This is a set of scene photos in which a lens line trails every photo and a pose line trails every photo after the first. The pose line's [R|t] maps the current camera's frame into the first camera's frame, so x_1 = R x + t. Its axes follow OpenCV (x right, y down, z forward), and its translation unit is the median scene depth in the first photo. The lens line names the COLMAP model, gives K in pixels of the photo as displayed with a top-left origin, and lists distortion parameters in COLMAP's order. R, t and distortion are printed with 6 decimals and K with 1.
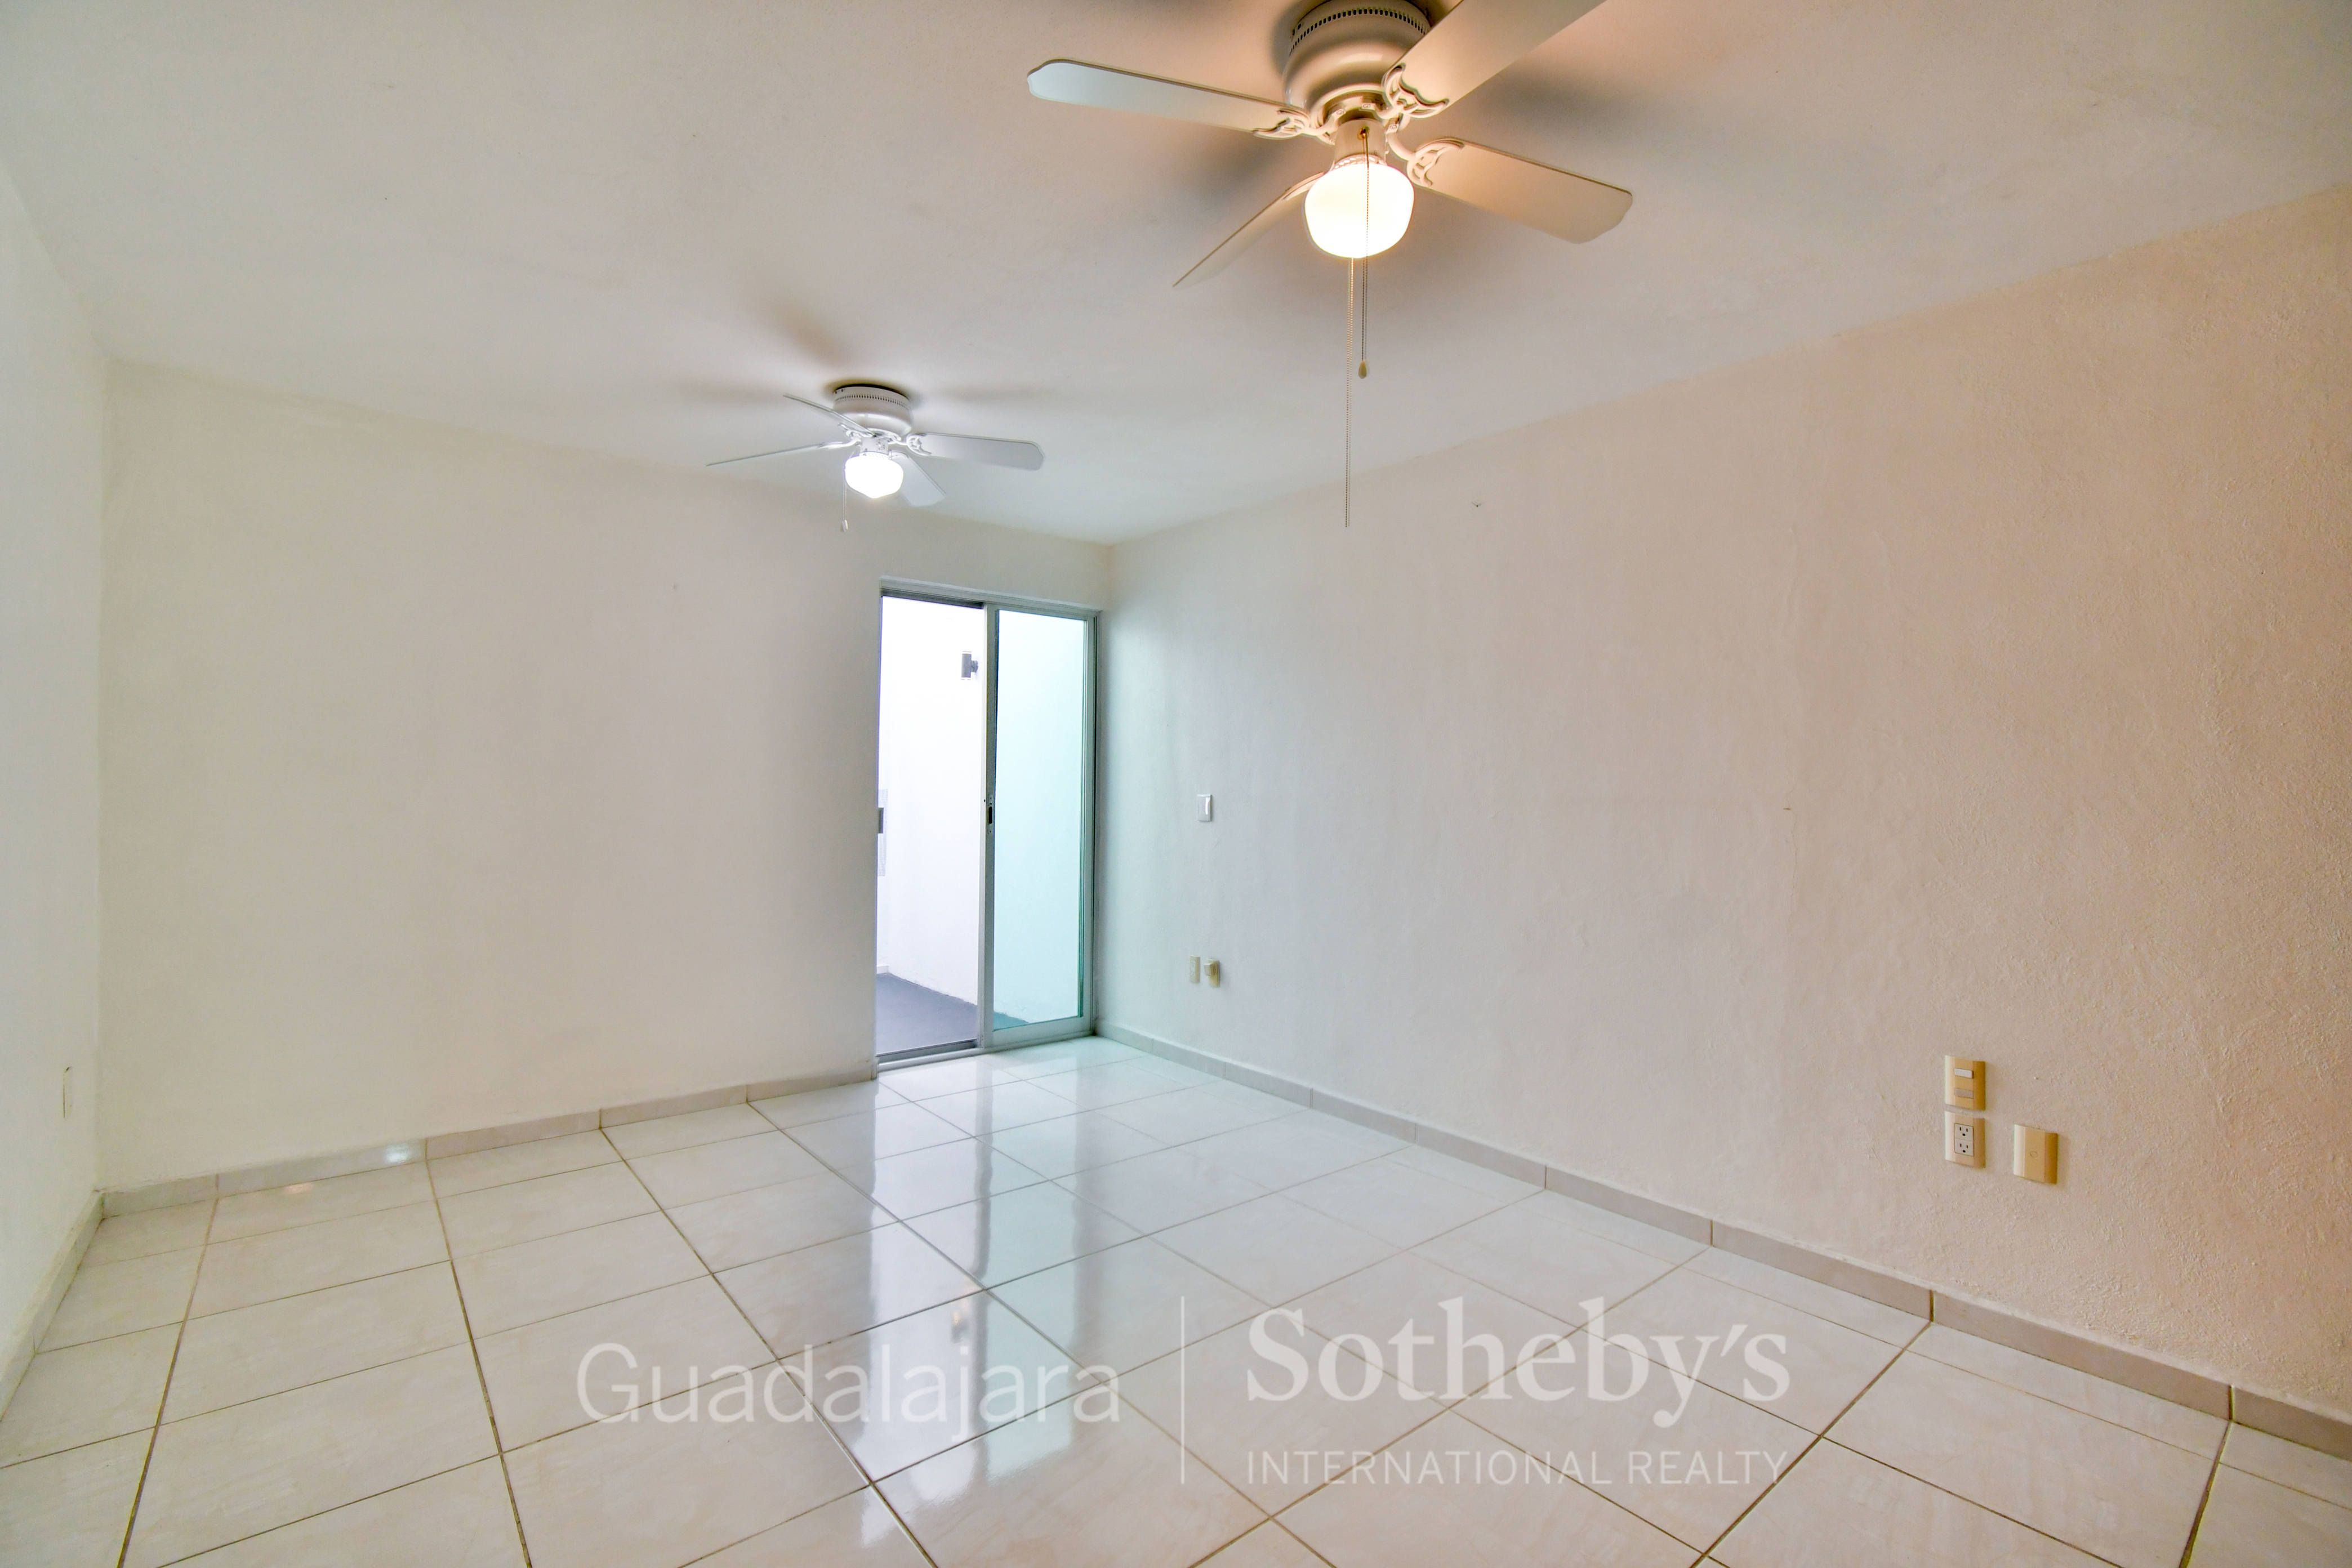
lens RADIAL K [[1040.4, 0, 1176.0], [0, 1040.4, 784.0], [0, 0, 1]] dist [0.001698, -0.000243]
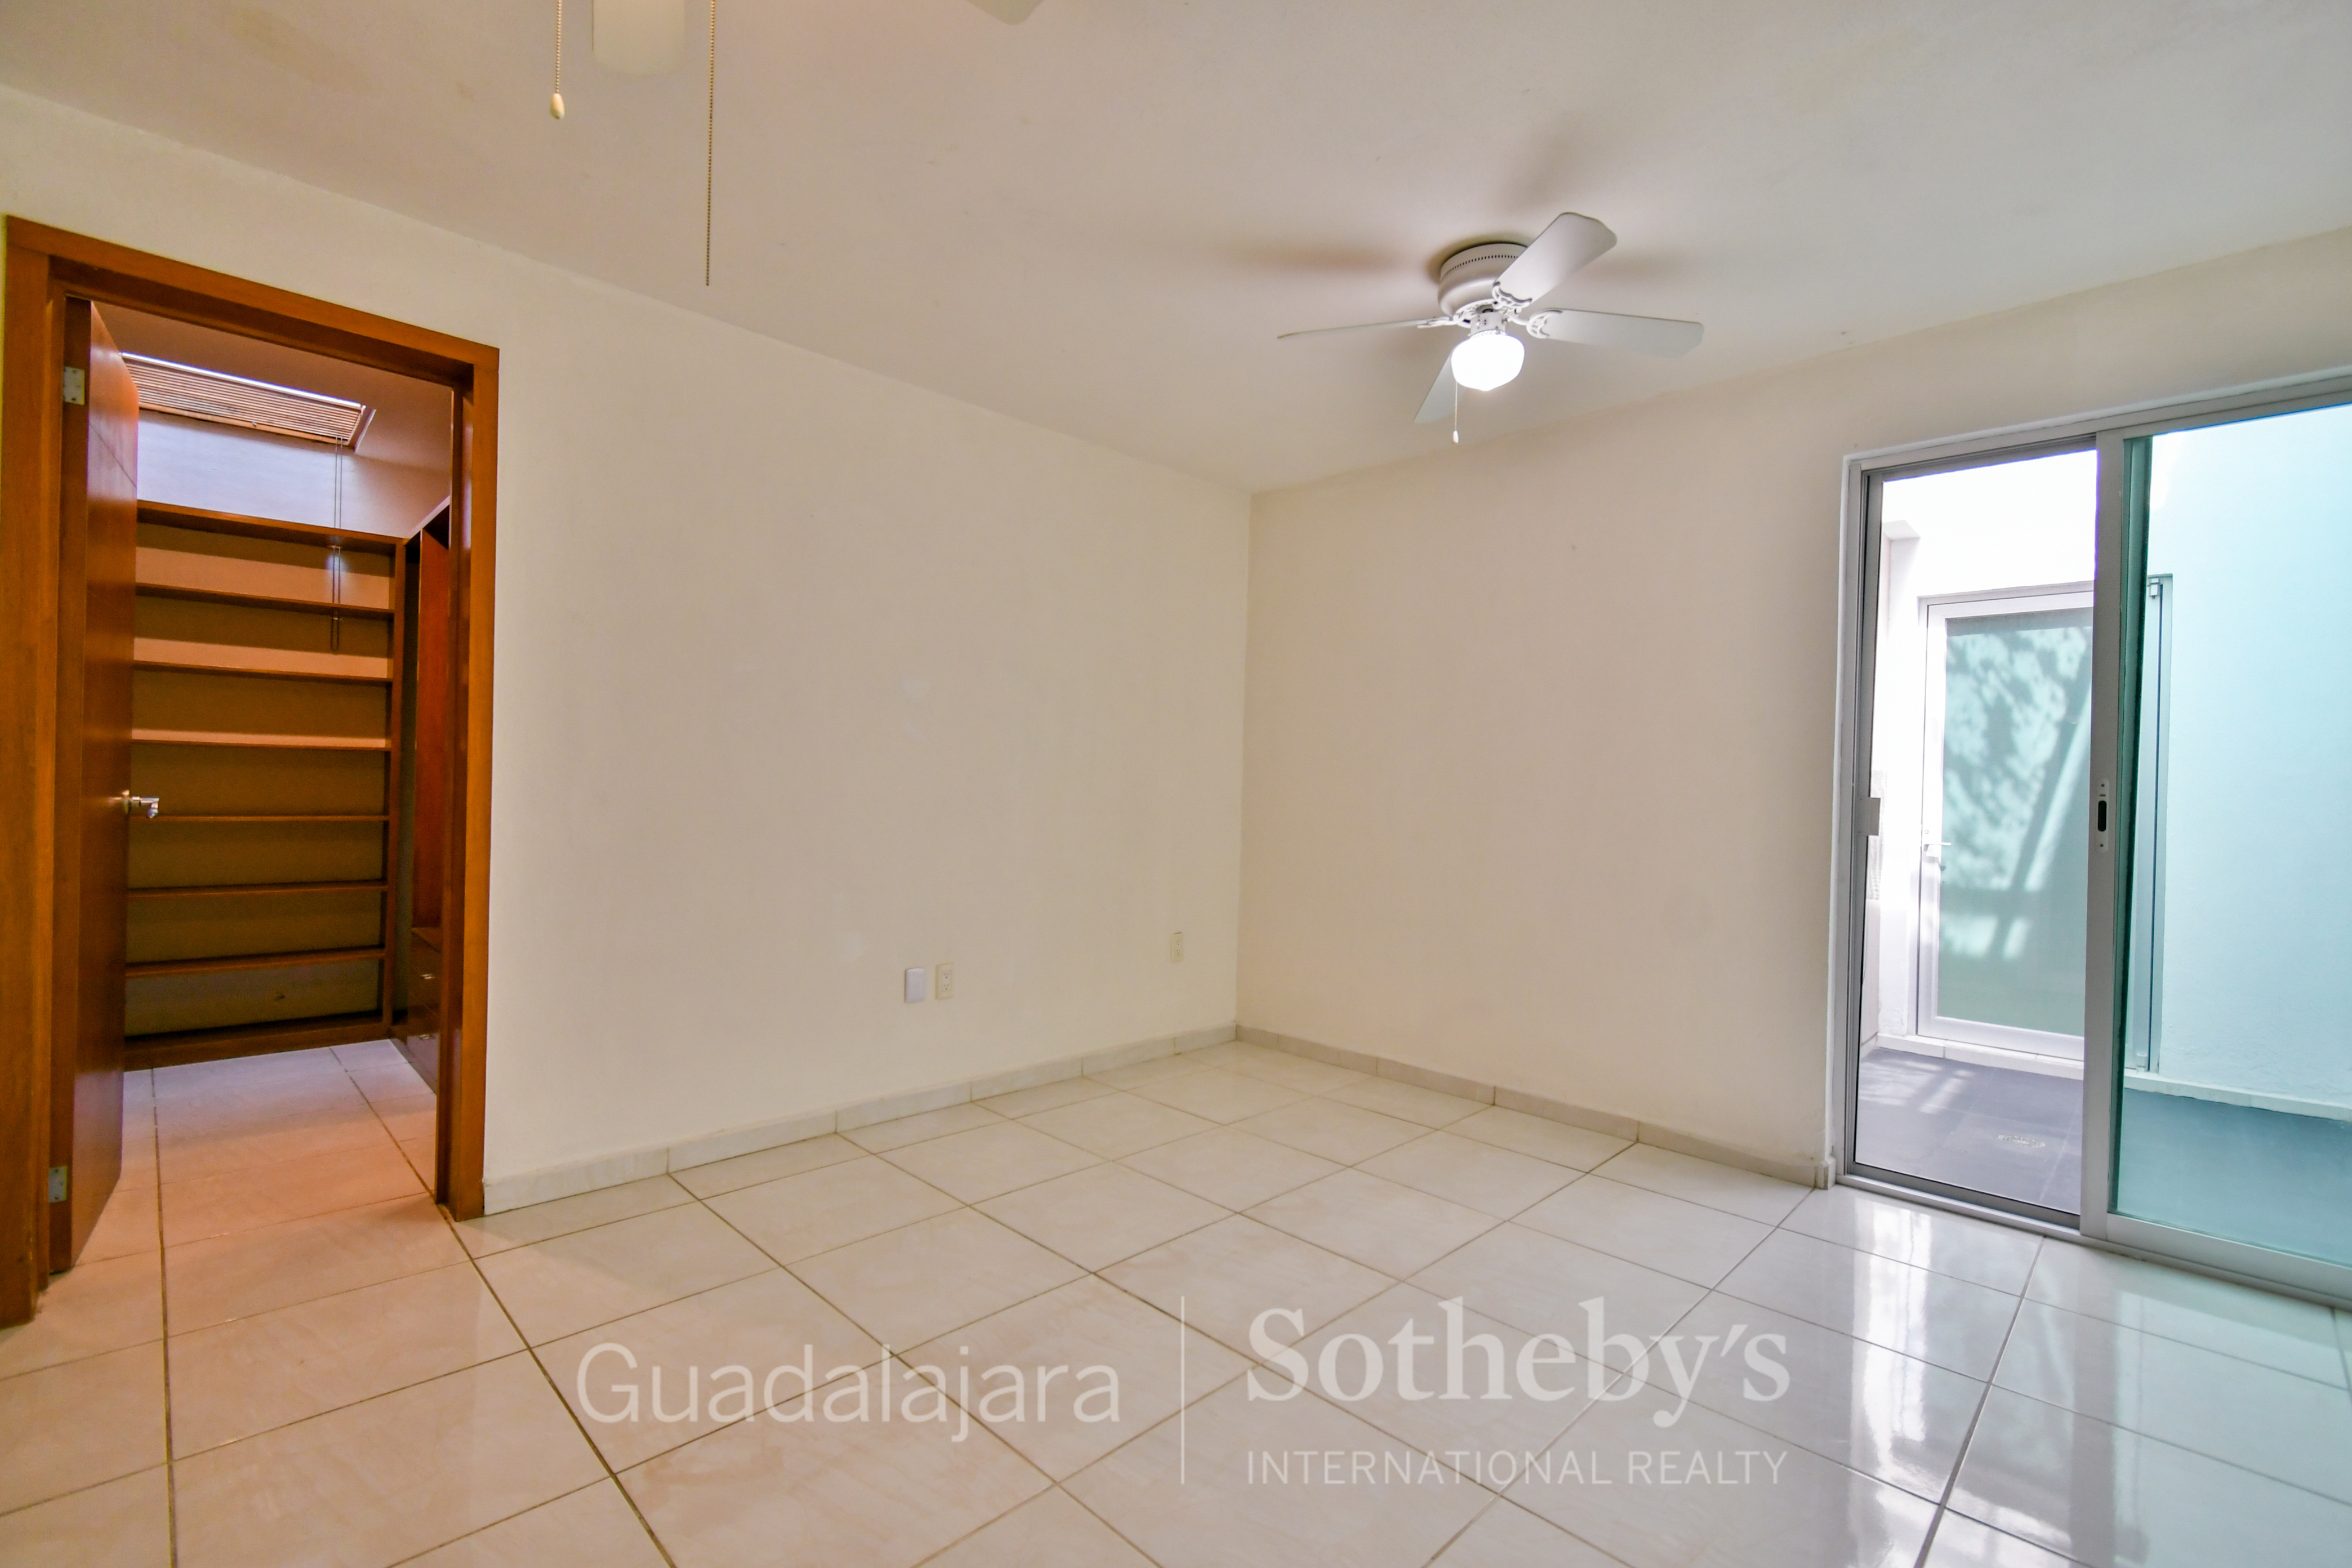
lens RADIAL K [[1040.4, 0, 1176.0], [0, 1040.4, 784.0], [0, 0, 1]] dist [0.001698, -0.000243]
pose [[0.093788, -0.008737, -0.995554, 0.400444], [-0.022762, 0.999681, -0.010918, 0.037915], [0.995332, 0.023685, 0.093559, 0.568693]]
